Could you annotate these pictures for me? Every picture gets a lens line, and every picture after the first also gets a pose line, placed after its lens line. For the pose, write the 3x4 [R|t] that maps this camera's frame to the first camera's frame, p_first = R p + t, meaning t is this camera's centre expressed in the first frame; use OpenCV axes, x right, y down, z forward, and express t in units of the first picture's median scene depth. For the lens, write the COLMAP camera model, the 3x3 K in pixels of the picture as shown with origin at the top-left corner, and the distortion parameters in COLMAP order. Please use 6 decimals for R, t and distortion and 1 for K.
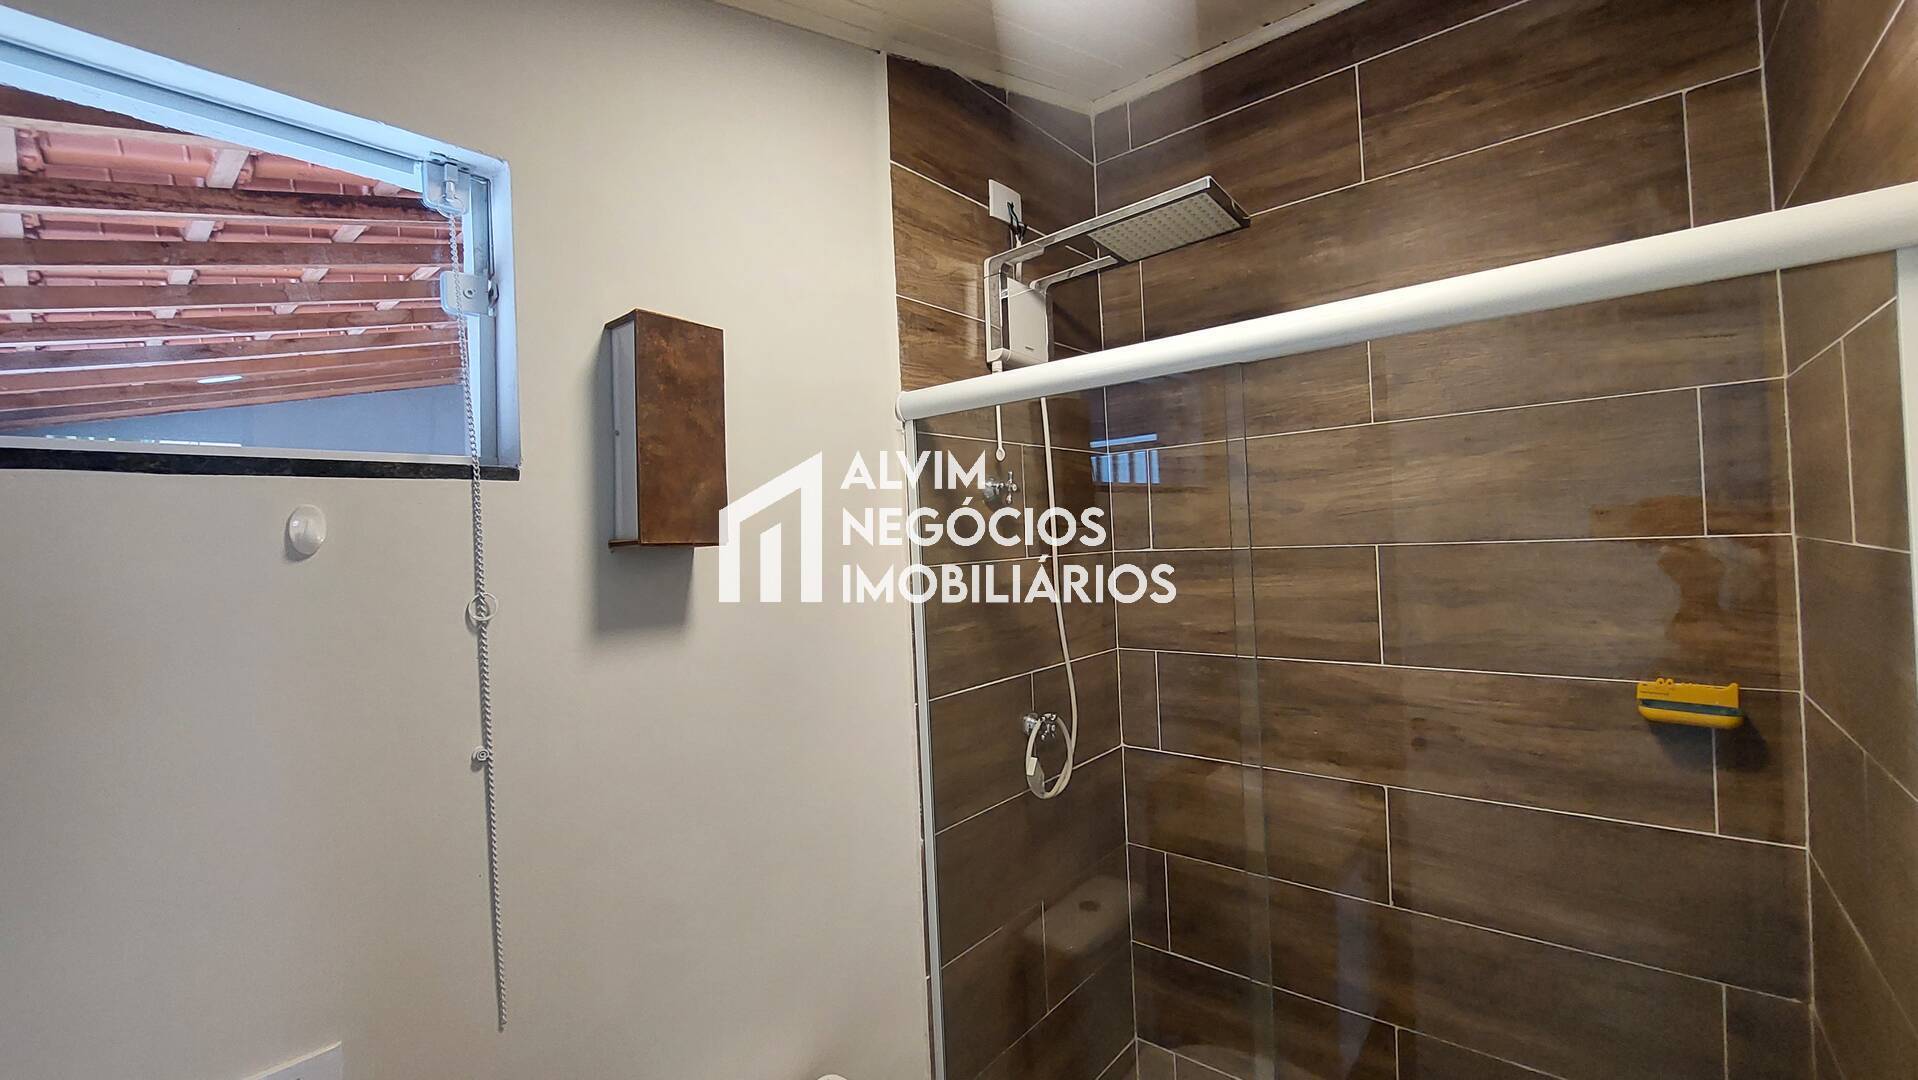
lens RADIAL K [[769.3, 0, 960.8], [0, 769.3, 529.2], [0, 0, 1]] dist [-0.008772, -0.004094]
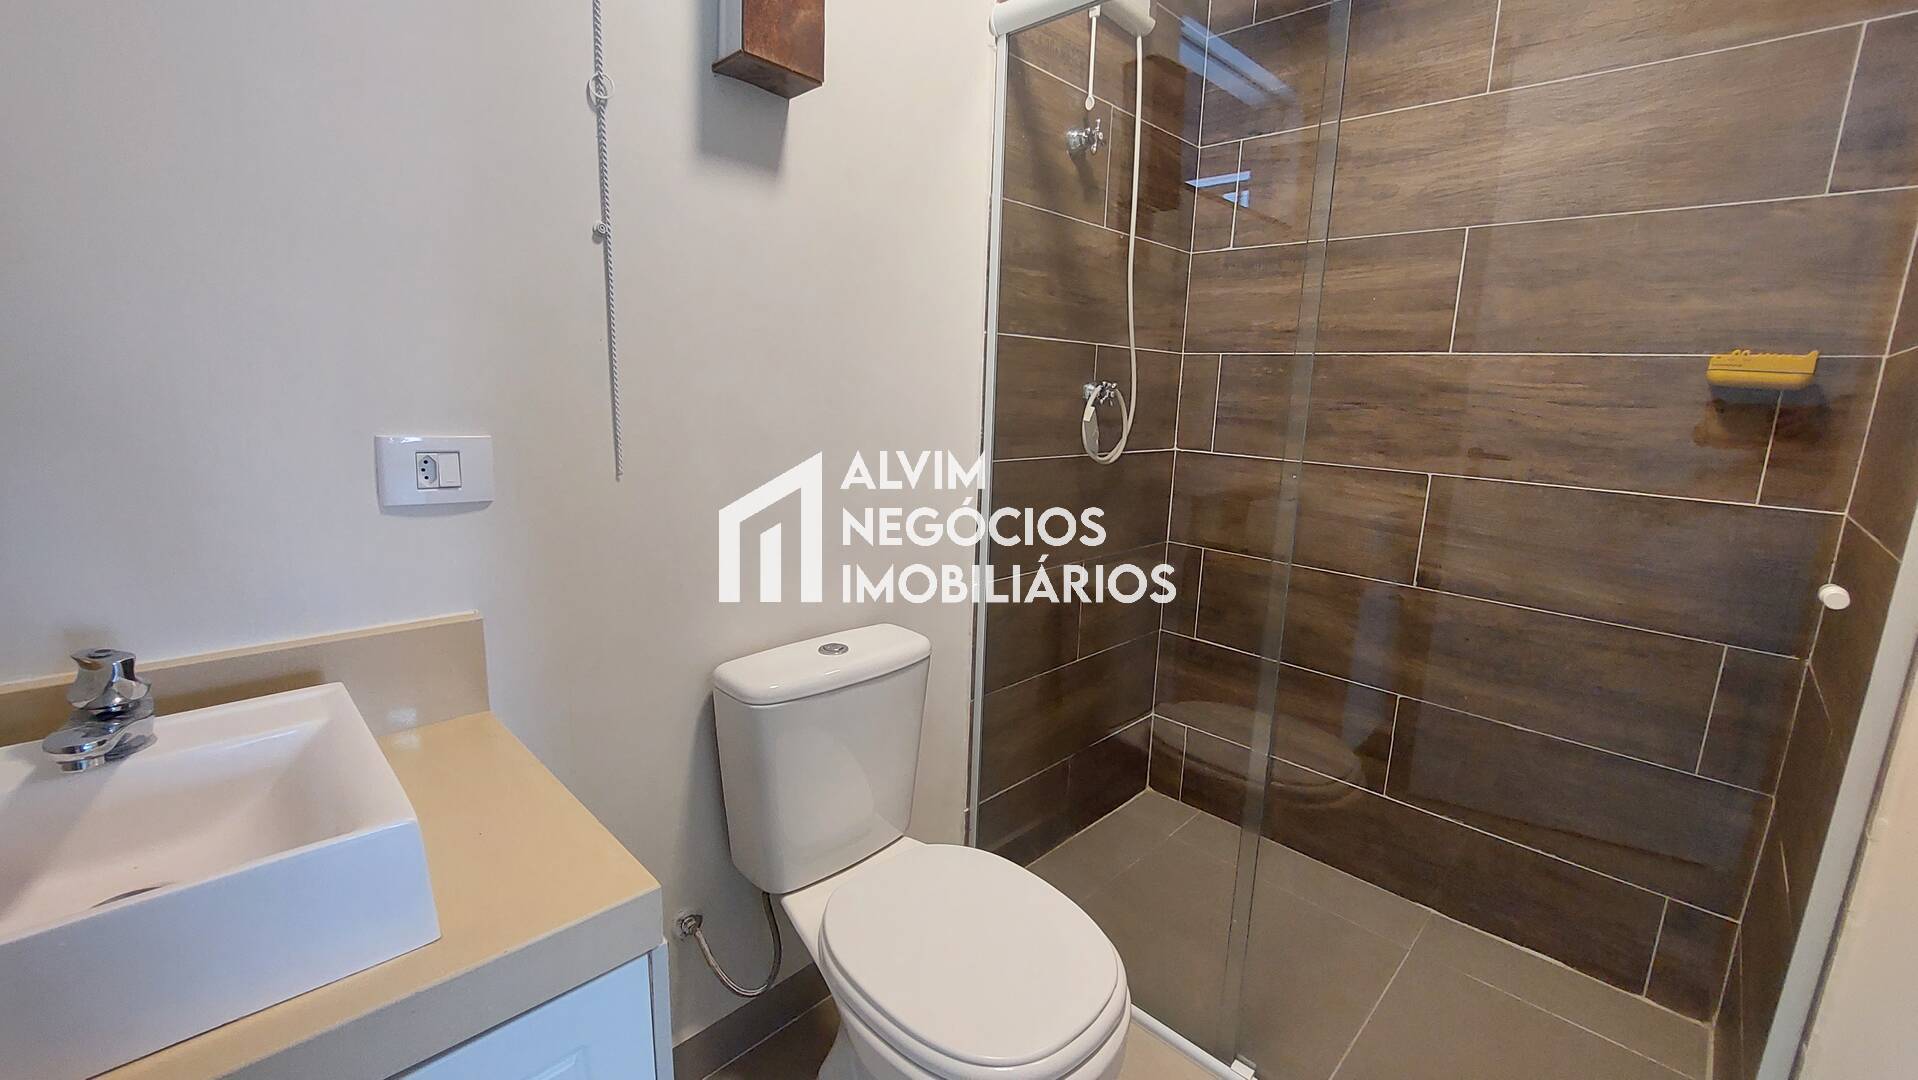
lens RADIAL K [[779.2, 0, 966.5], [0, 779.2, 534.1], [0, 0, 1]] dist [-0.014399, 0.000010]
pose [[0.994217, 0.091700, -0.055885, 0.000945], [-0.079203, 0.977593, 0.195037, 0.261448], [0.072518, -0.189483, 0.979202, -0.079425]]
